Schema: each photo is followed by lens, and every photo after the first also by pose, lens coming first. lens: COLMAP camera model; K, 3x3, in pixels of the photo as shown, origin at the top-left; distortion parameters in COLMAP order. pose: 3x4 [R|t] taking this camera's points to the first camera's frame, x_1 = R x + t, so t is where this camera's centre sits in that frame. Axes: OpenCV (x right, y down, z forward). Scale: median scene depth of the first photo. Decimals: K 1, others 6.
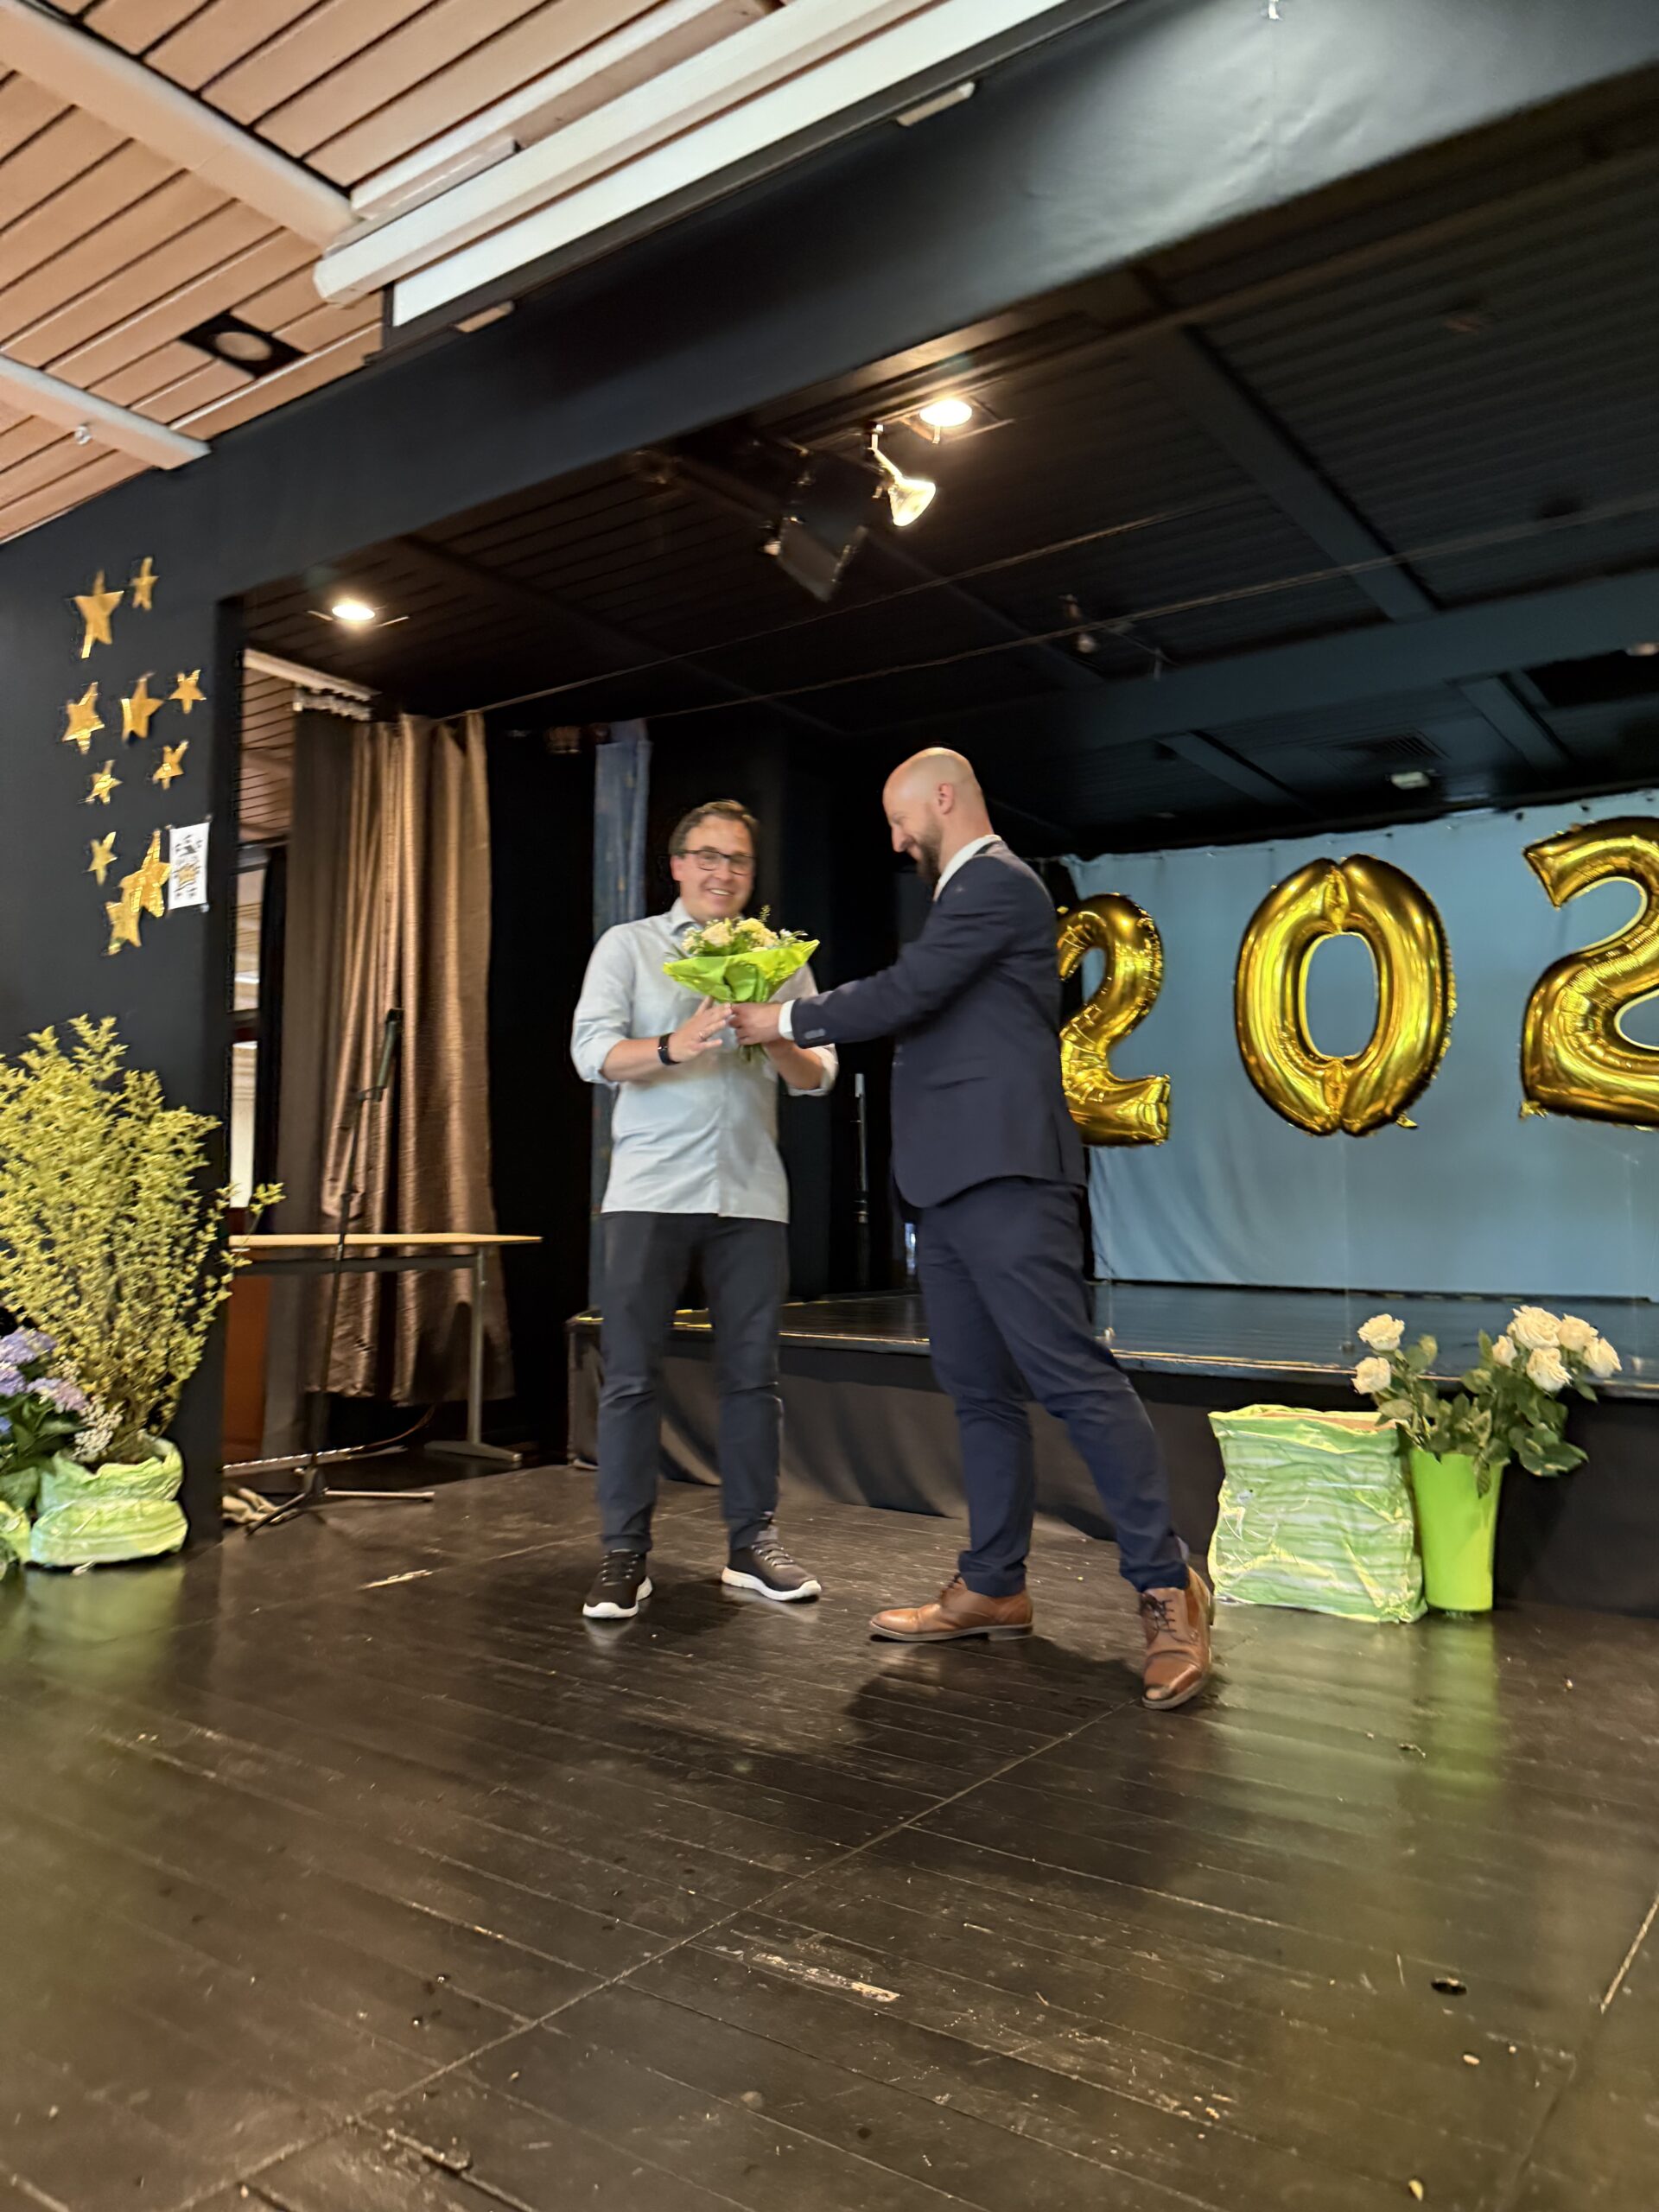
lens RADIAL K [[1567.9, 0, 837.4], [0, 1567.9, 1097.3], [0, 0, 1]] dist [0.036223, -0.049568]
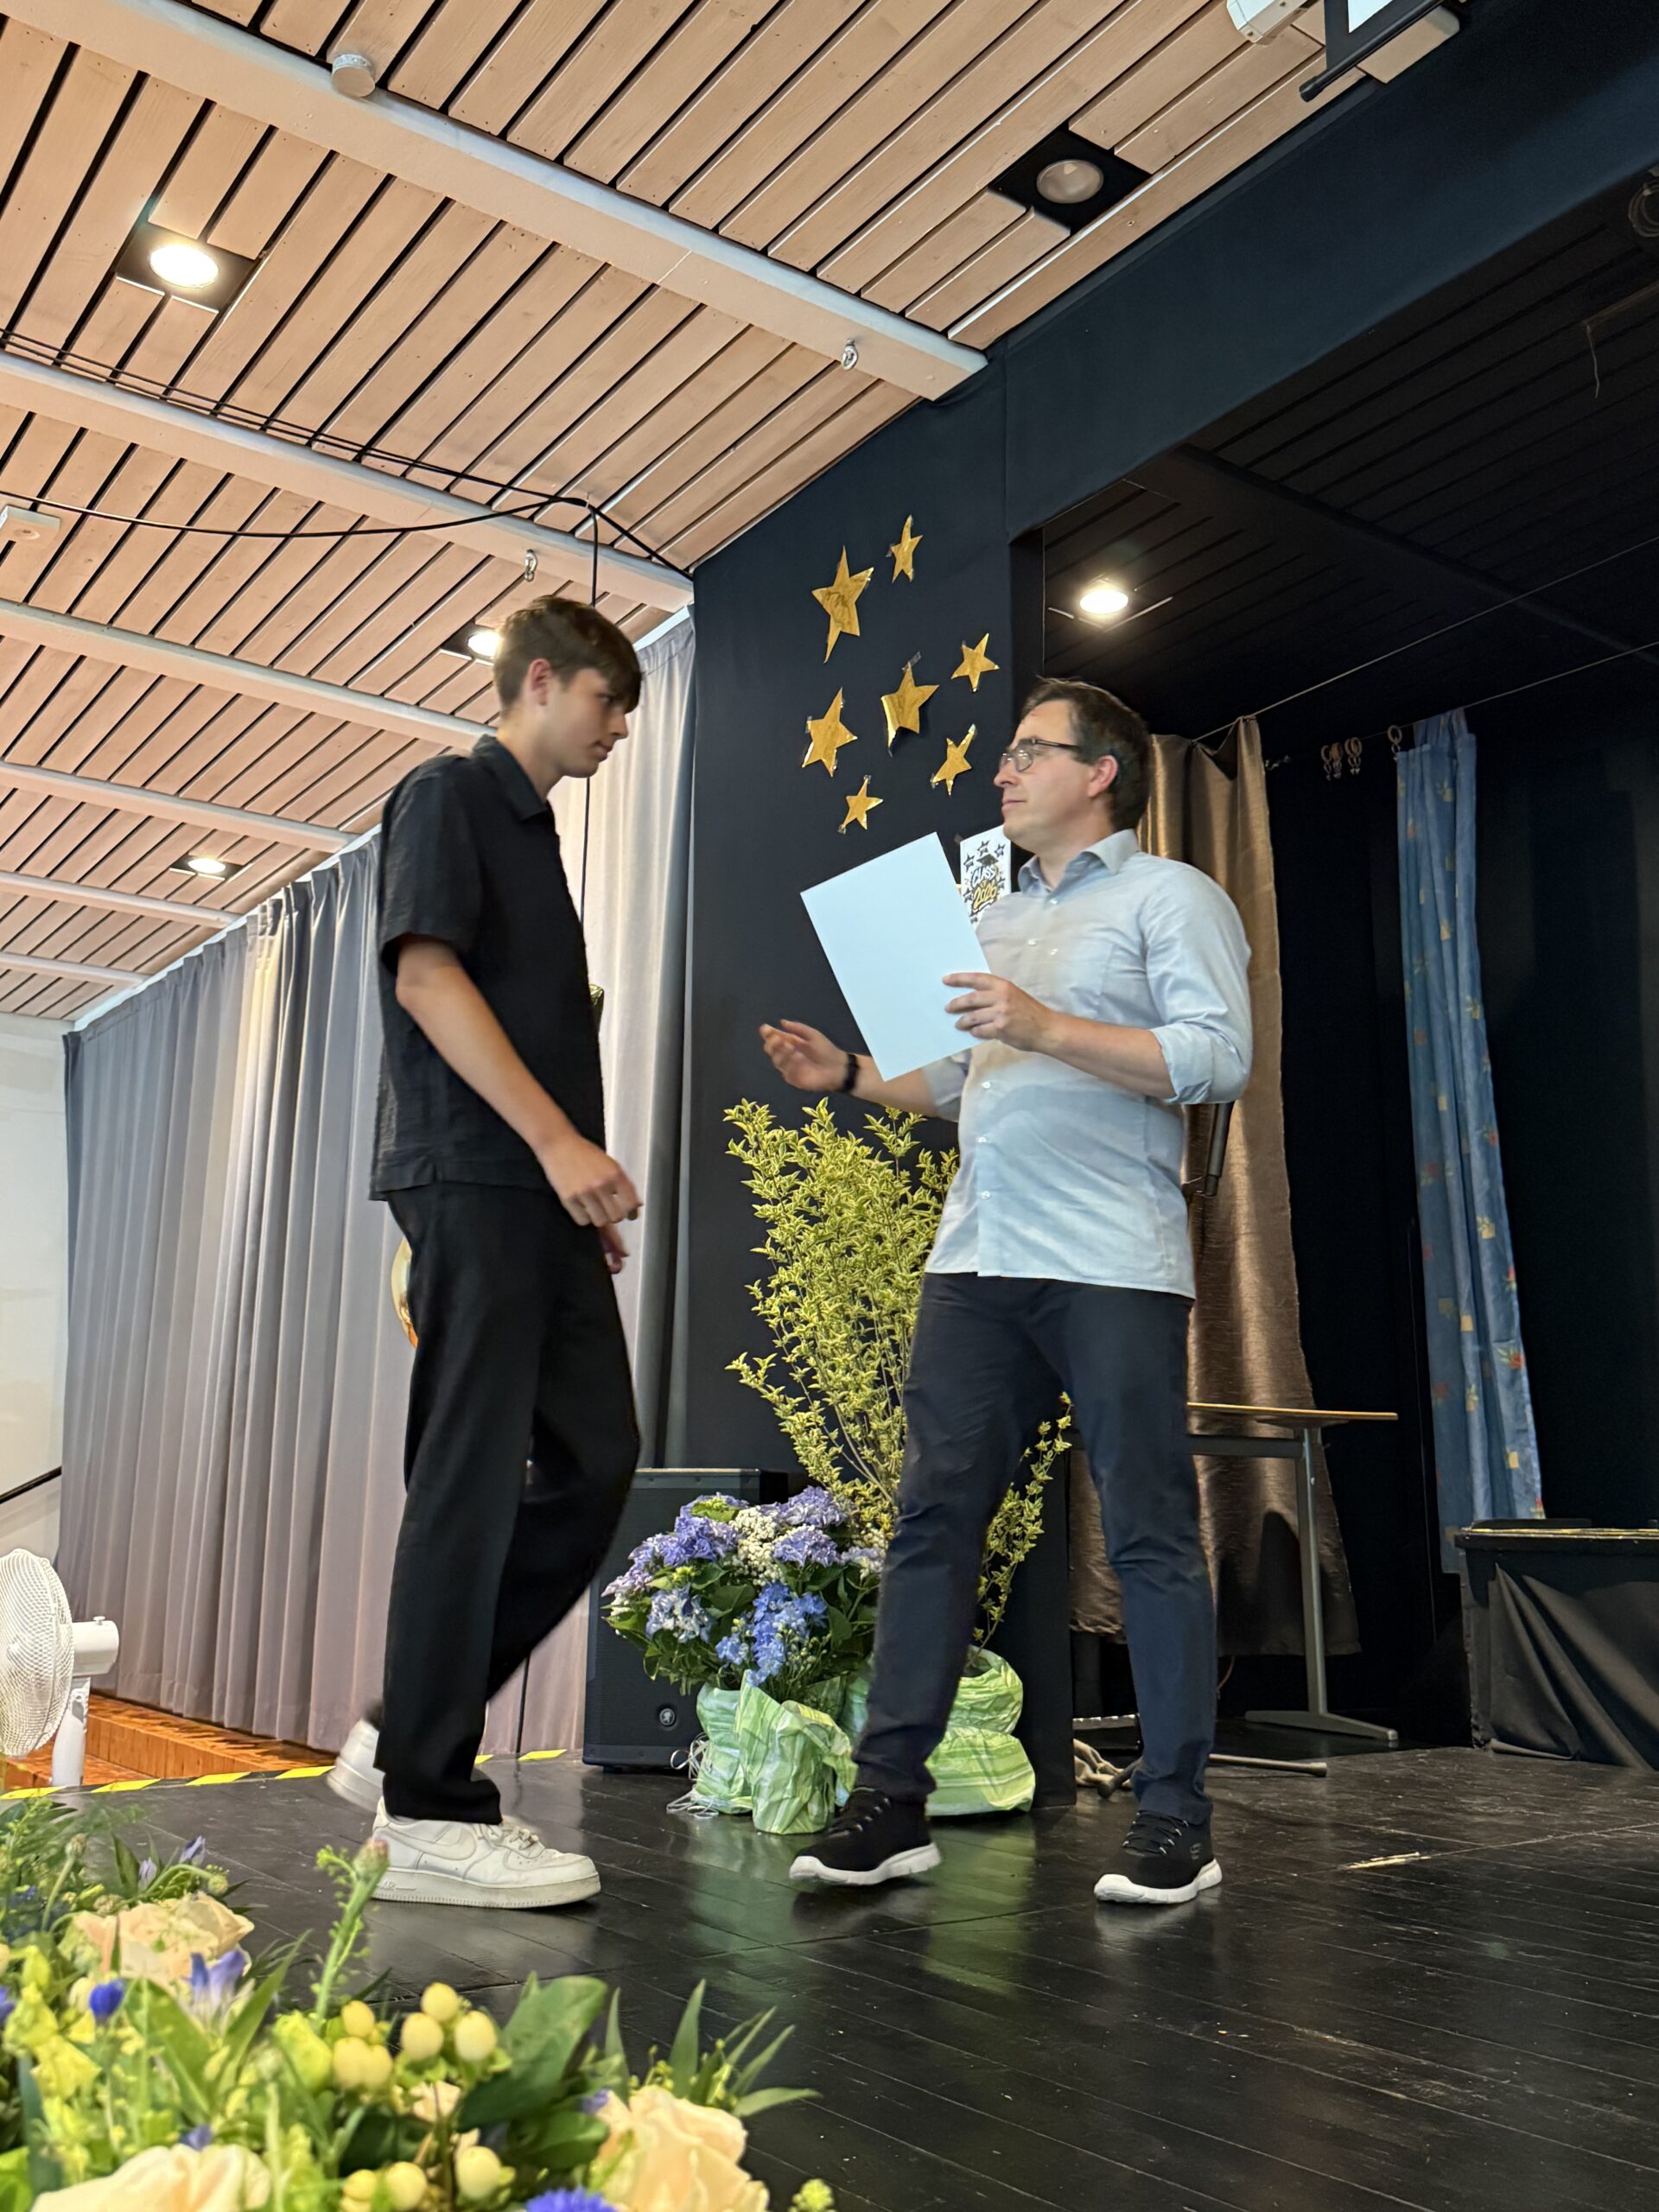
lens RADIAL K [[1935.6, 0, 838.2], [0, 1935.6, 1114.8], [0, 0, 1]] dist [0.193760, -0.397509]
pose [[0.947887, -0.063458, -0.312223, -0.200035], [0.024707, 0.991654, -0.126540, 0.087170], [0.317647, 0.112232, 0.941544, 0.103833]]
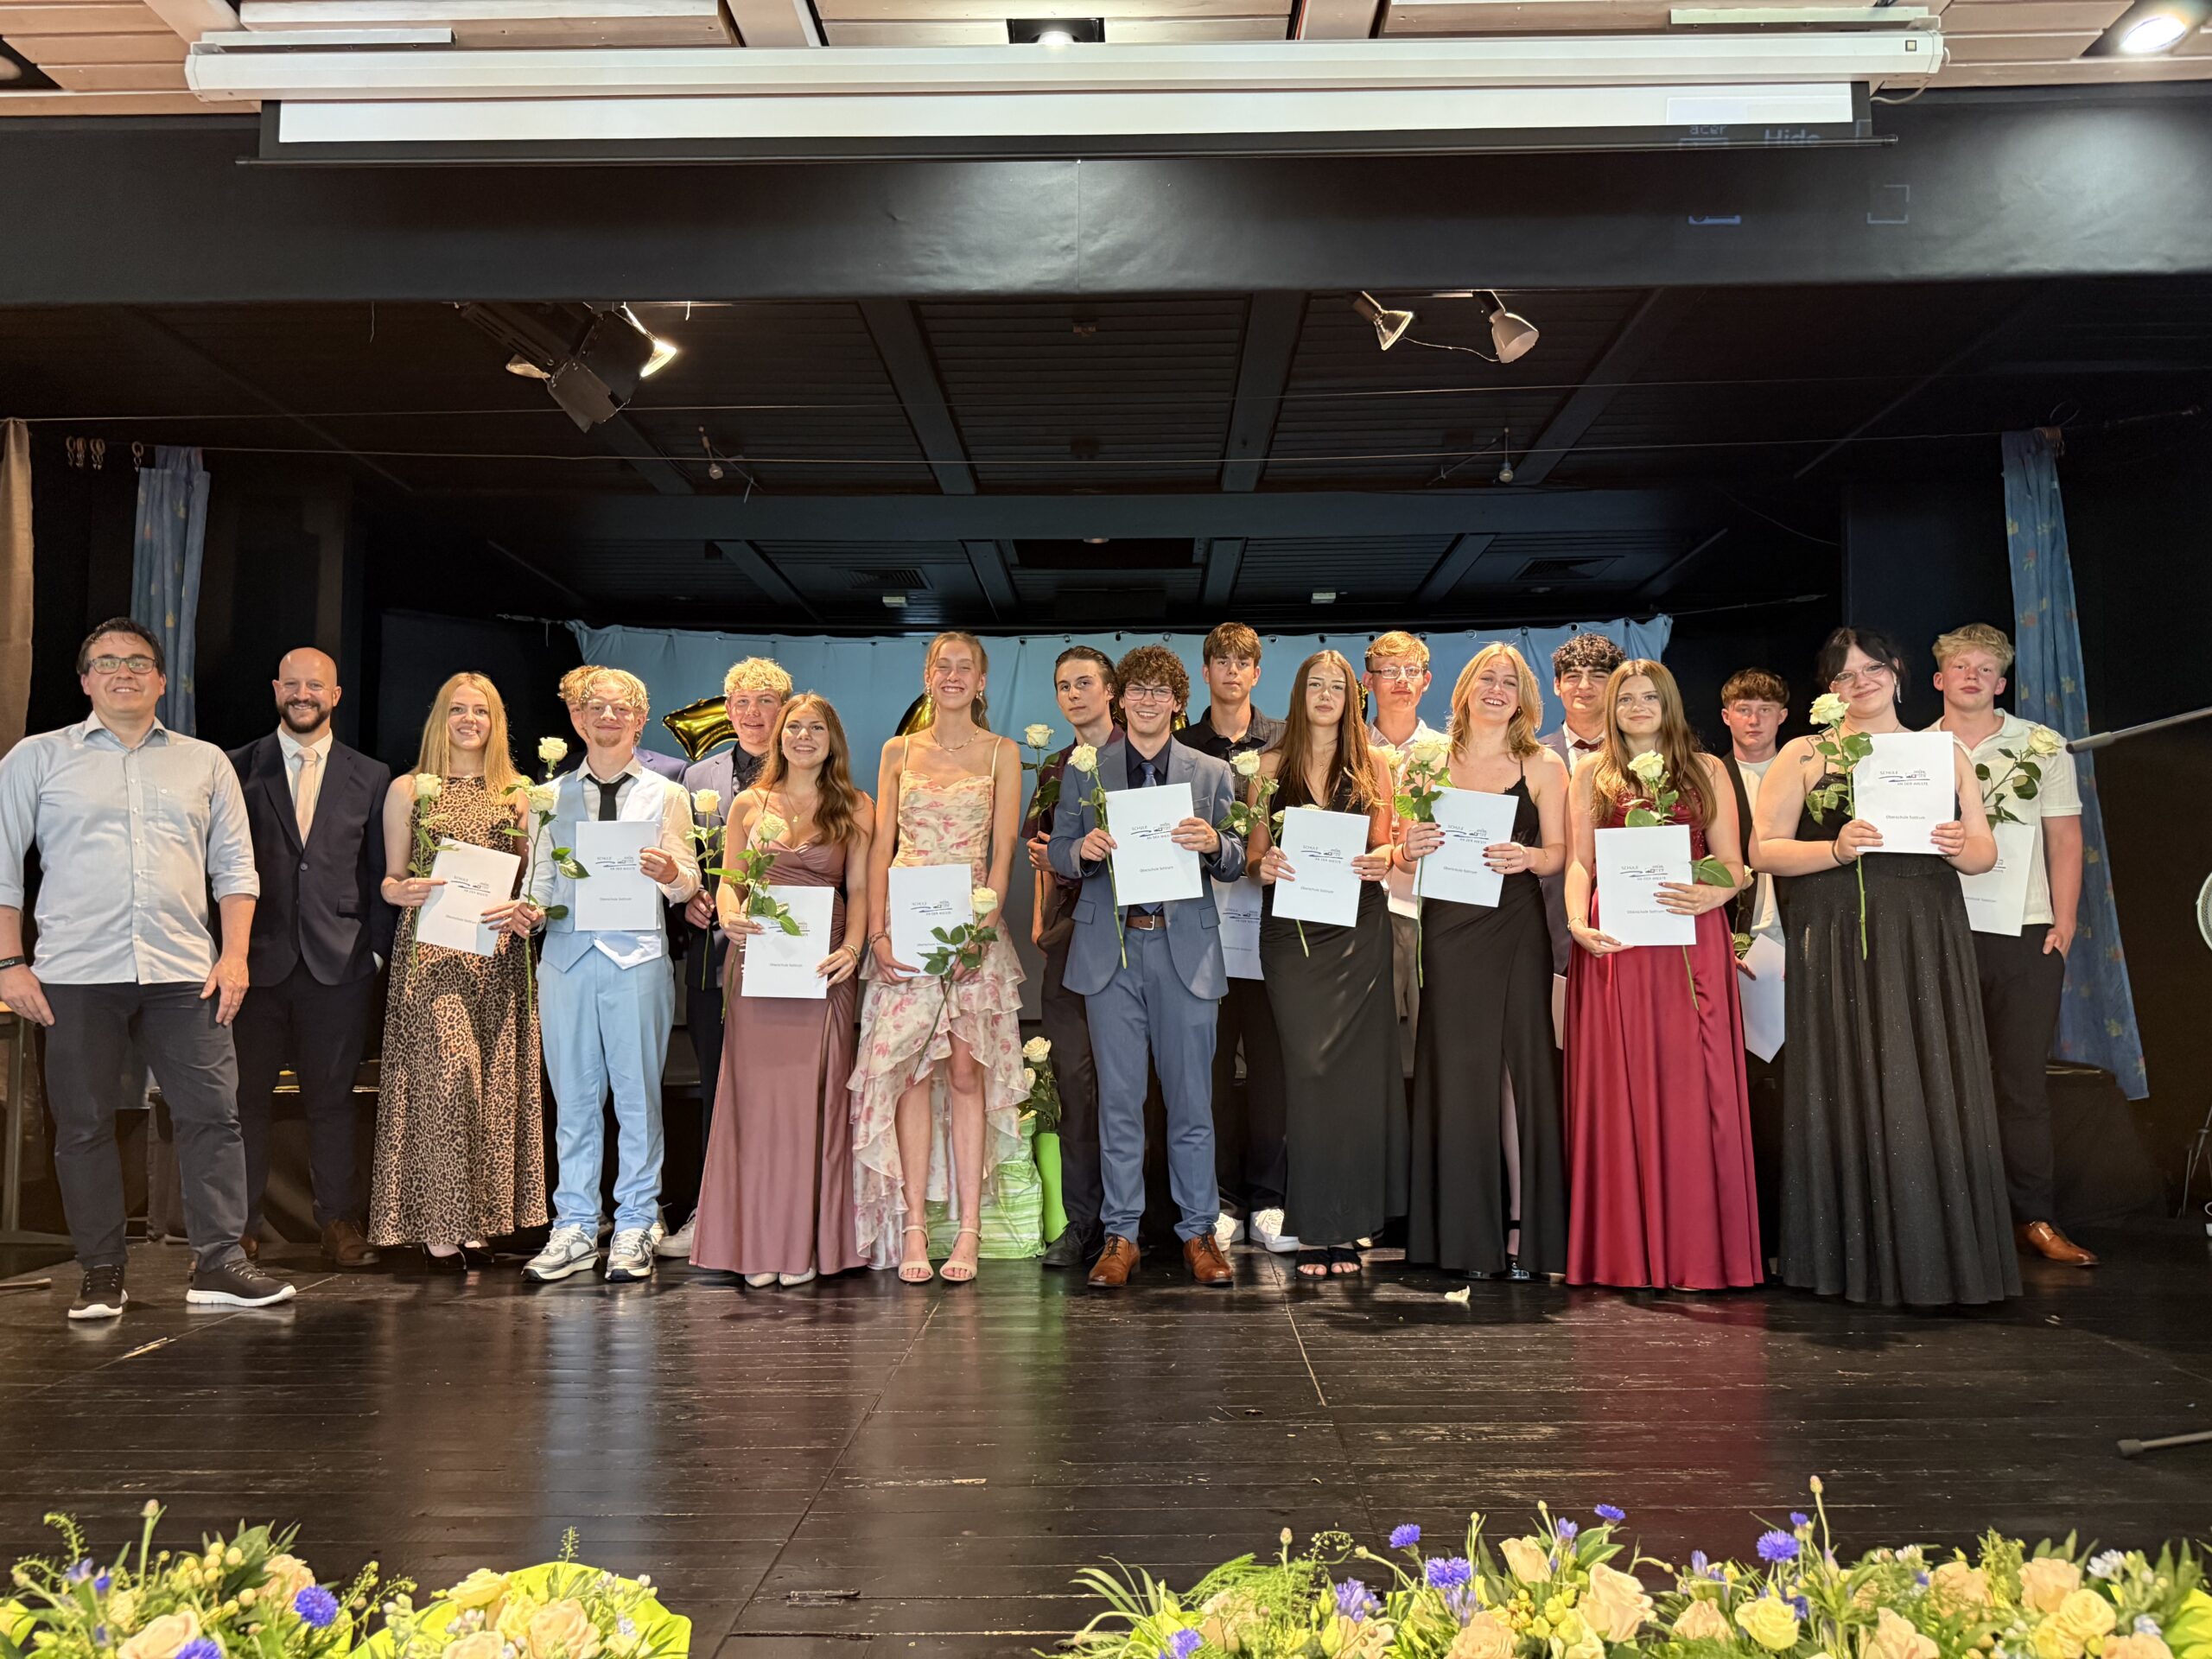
lens RADIAL K [[1567.6, 0, 1116.7], [0, 1567.6, 841.3], [0, 0, 1]] dist [0.029725, -0.039206]
pose [[0.823508, 0.031133, 0.566449, -0.320378], [-0.031869, 0.999455, -0.008600, -0.024452], [-0.566408, -0.010970, 0.824052, -0.152220]]
